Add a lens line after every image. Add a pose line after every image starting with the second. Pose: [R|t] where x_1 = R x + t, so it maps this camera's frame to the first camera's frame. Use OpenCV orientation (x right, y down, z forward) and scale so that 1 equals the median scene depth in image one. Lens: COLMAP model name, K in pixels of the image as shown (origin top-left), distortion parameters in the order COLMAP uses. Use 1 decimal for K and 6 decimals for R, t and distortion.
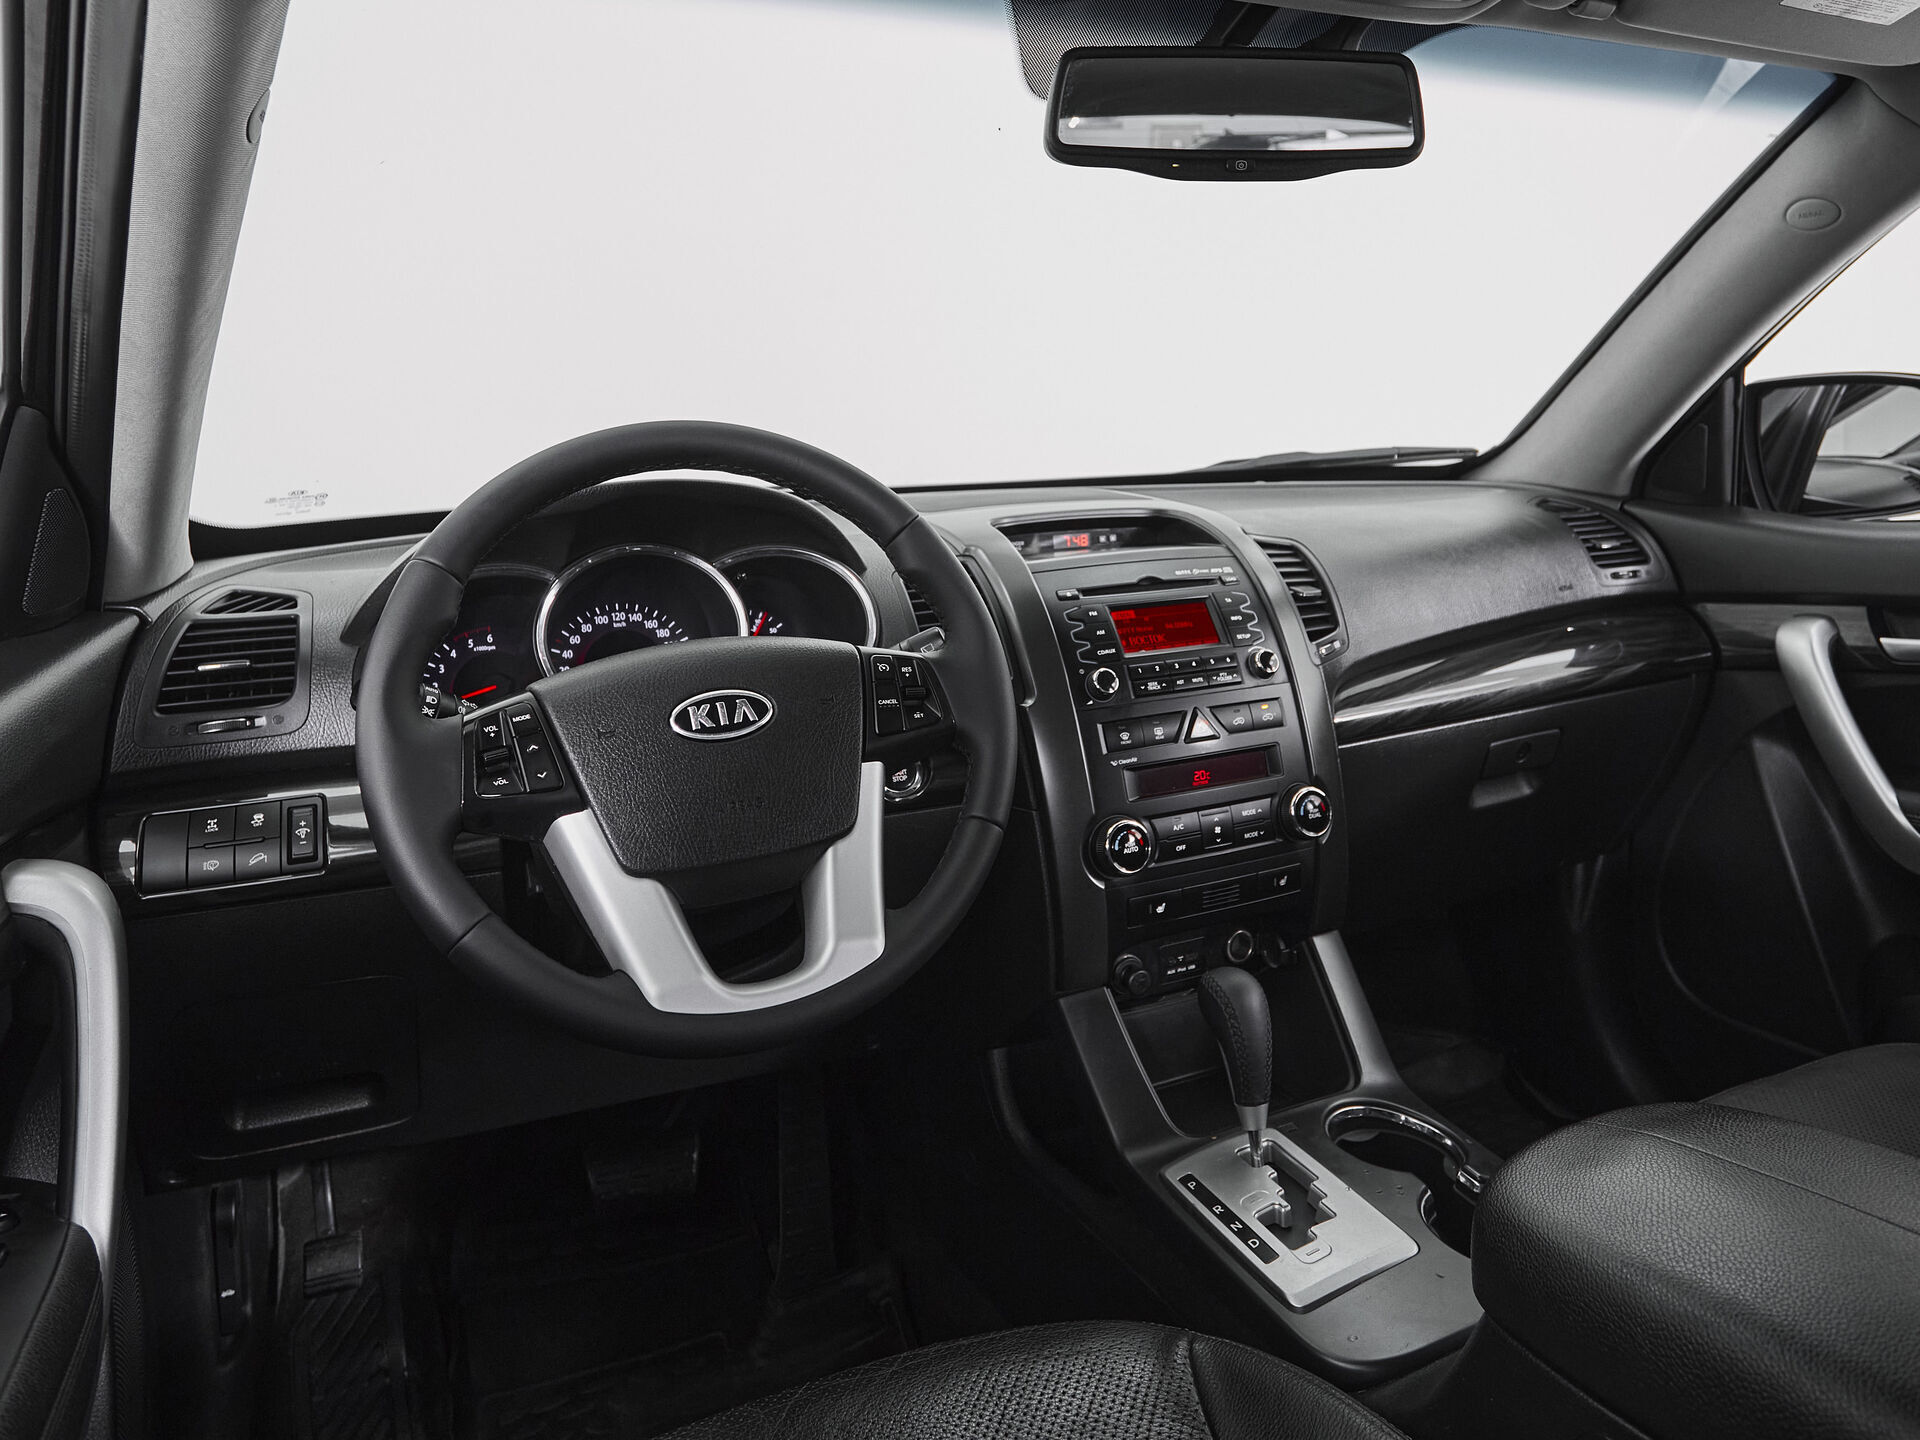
lens RADIAL K [[1378.3, 0, 966.3], [0, 1378.3, 518.1], [0, 0, 1]] dist [-0.001641, -0.007117]
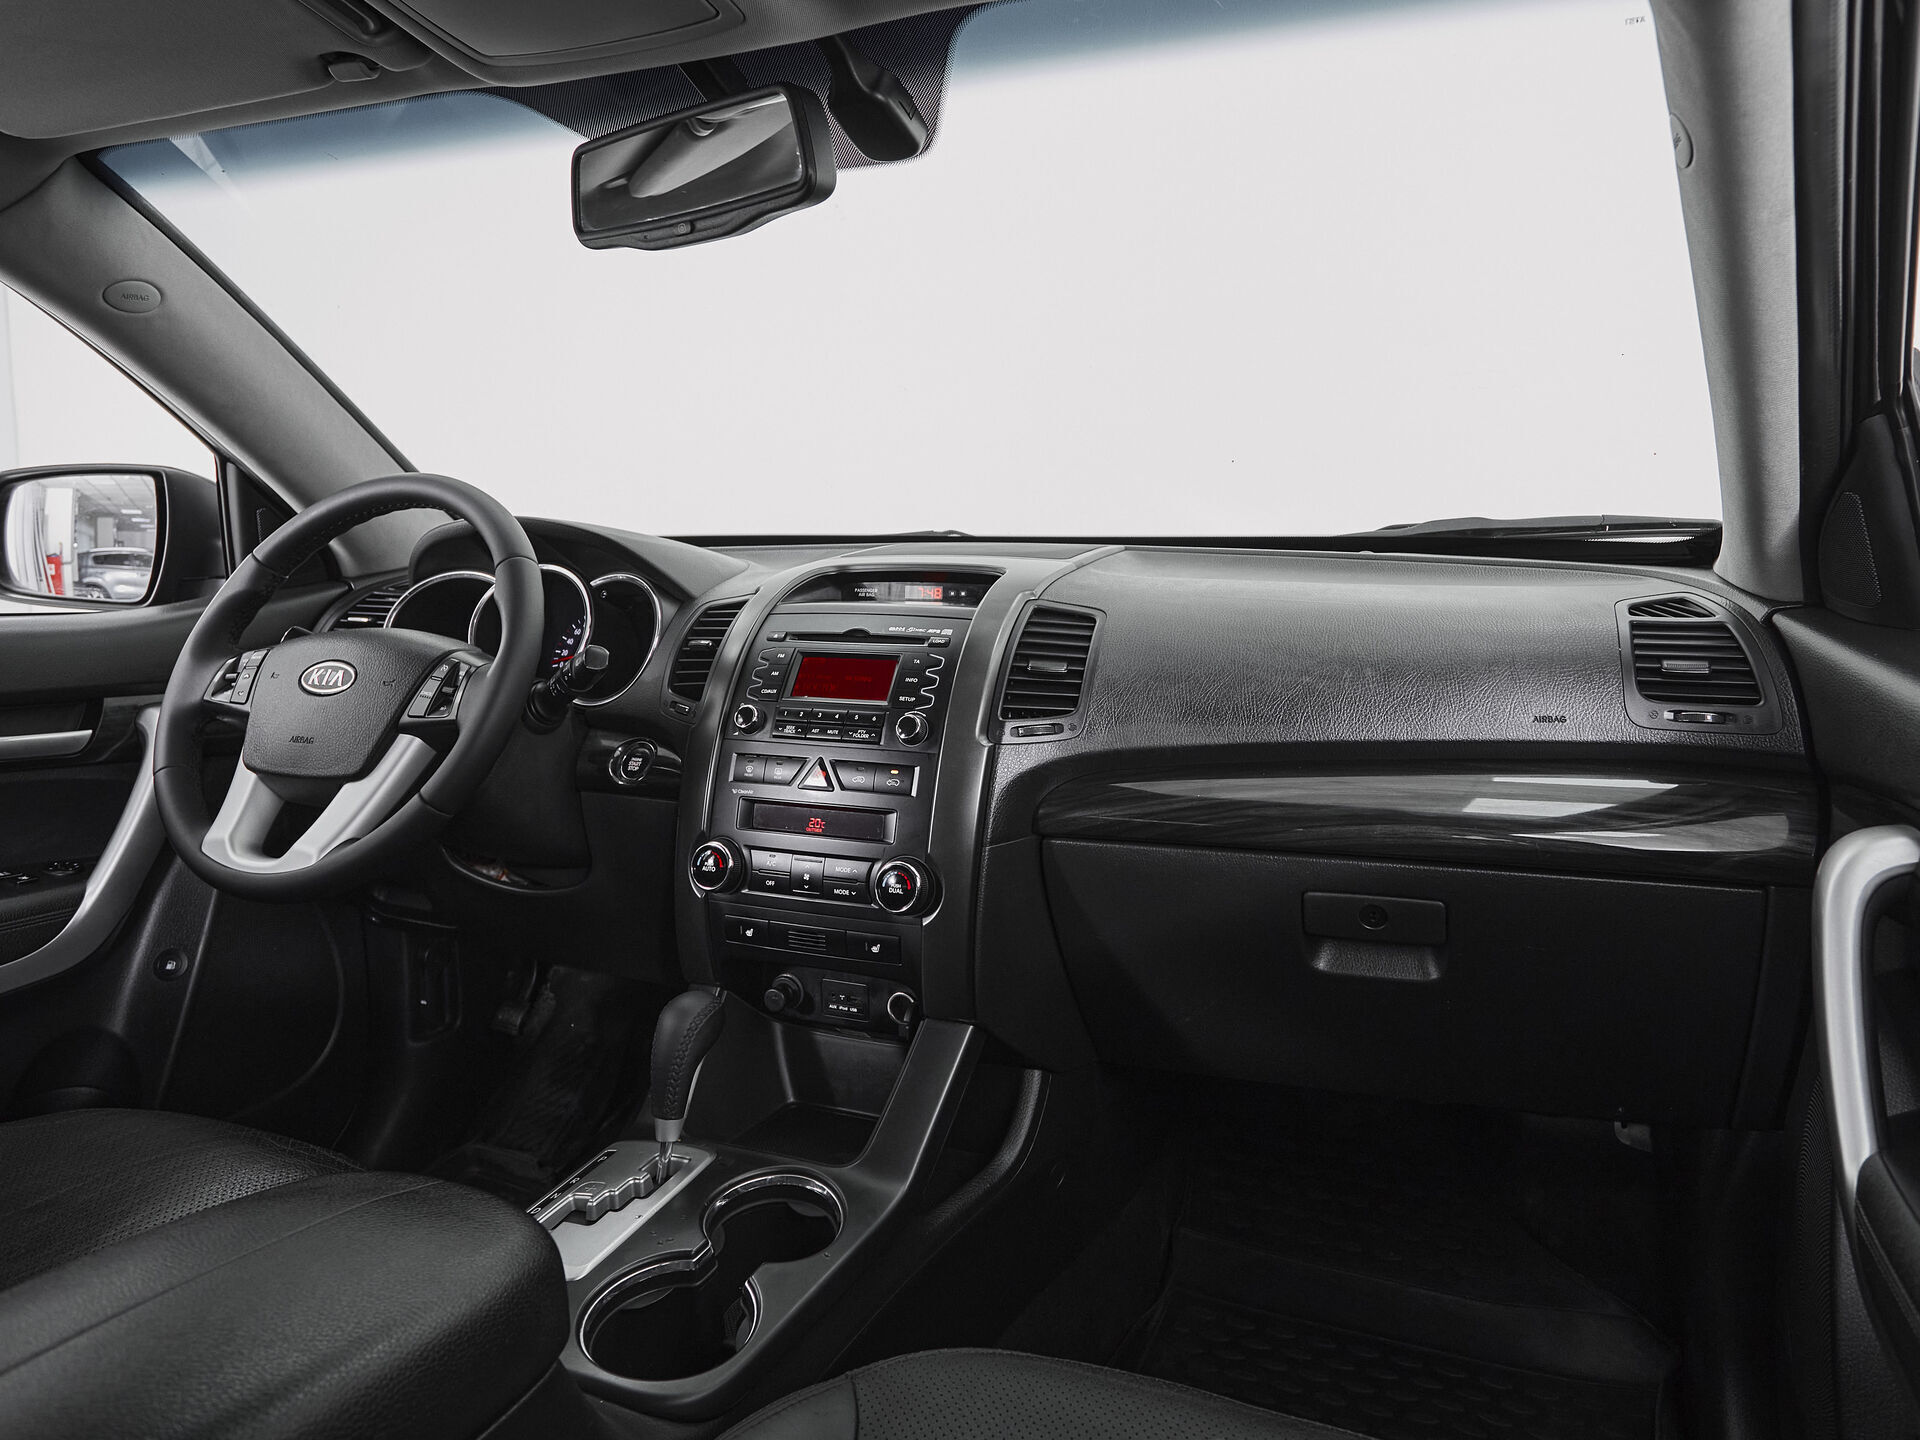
lens RADIAL K [[1228.8, 0, 1057.2], [0, 1228.8, 618.0], [0, 0, 1]] dist [0.000211, -0.000205]
pose [[0.688056, 0.089603, -0.720104, 0.921578], [-0.057790, 0.995961, 0.068711, -0.038608], [0.723353, -0.005663, 0.690456, 0.486759]]
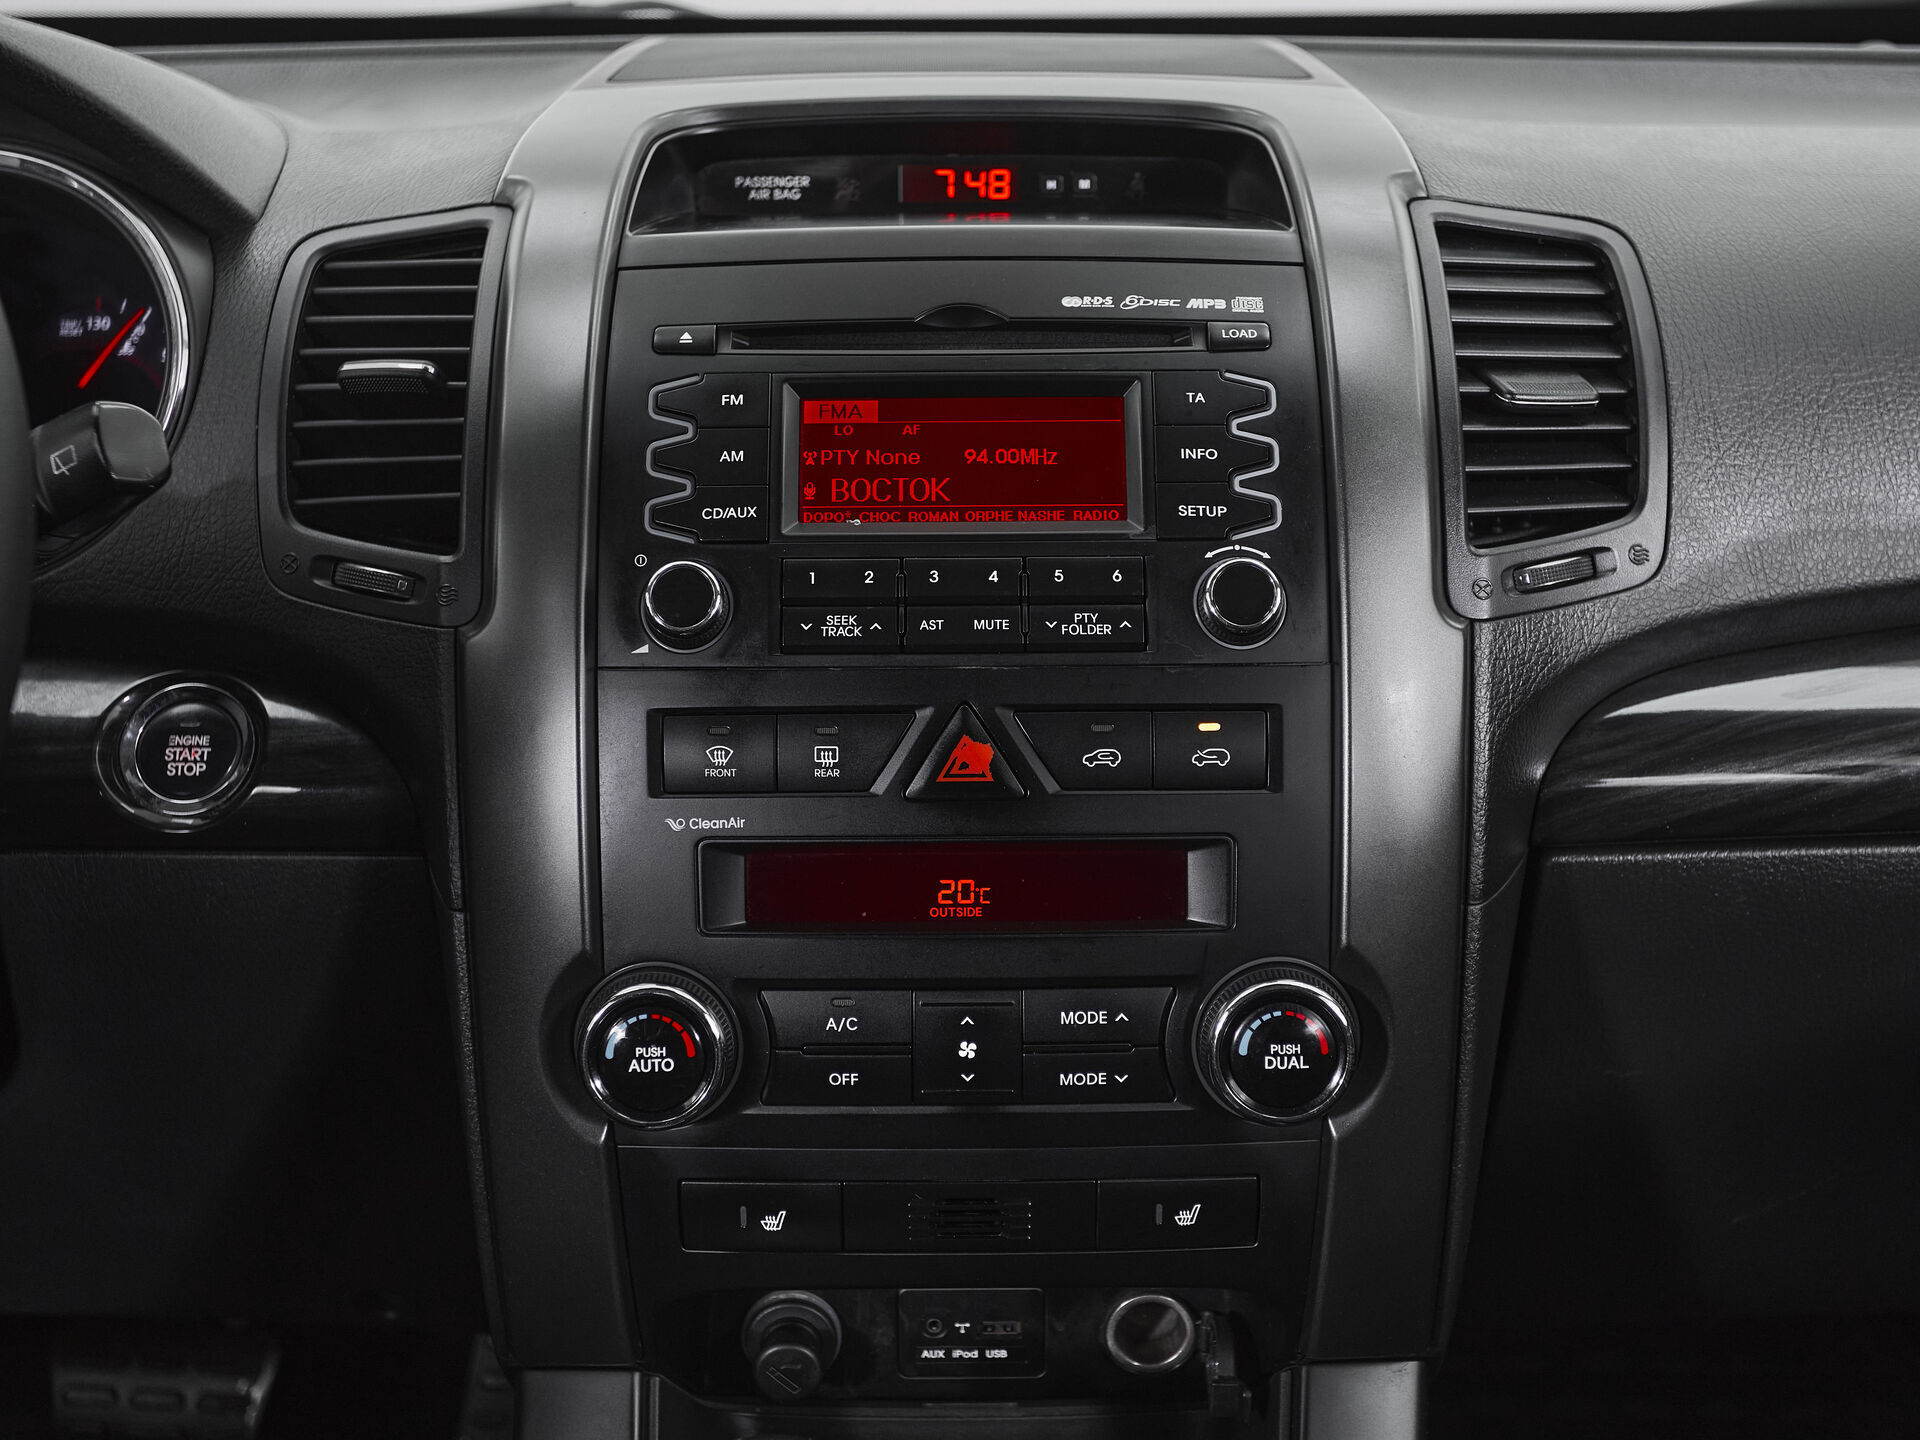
lens RADIAL K [[2305.4, 0, 952.8], [0, 2305.4, 724.0], [0, 0, 1]] dist [0.046446, 0.000000]
pose [[0.902146, 0.155307, -0.402508, 0.390244], [-0.048739, 0.963675, 0.262594, -0.008766], [0.428669, -0.217280, 0.876945, 0.482067]]
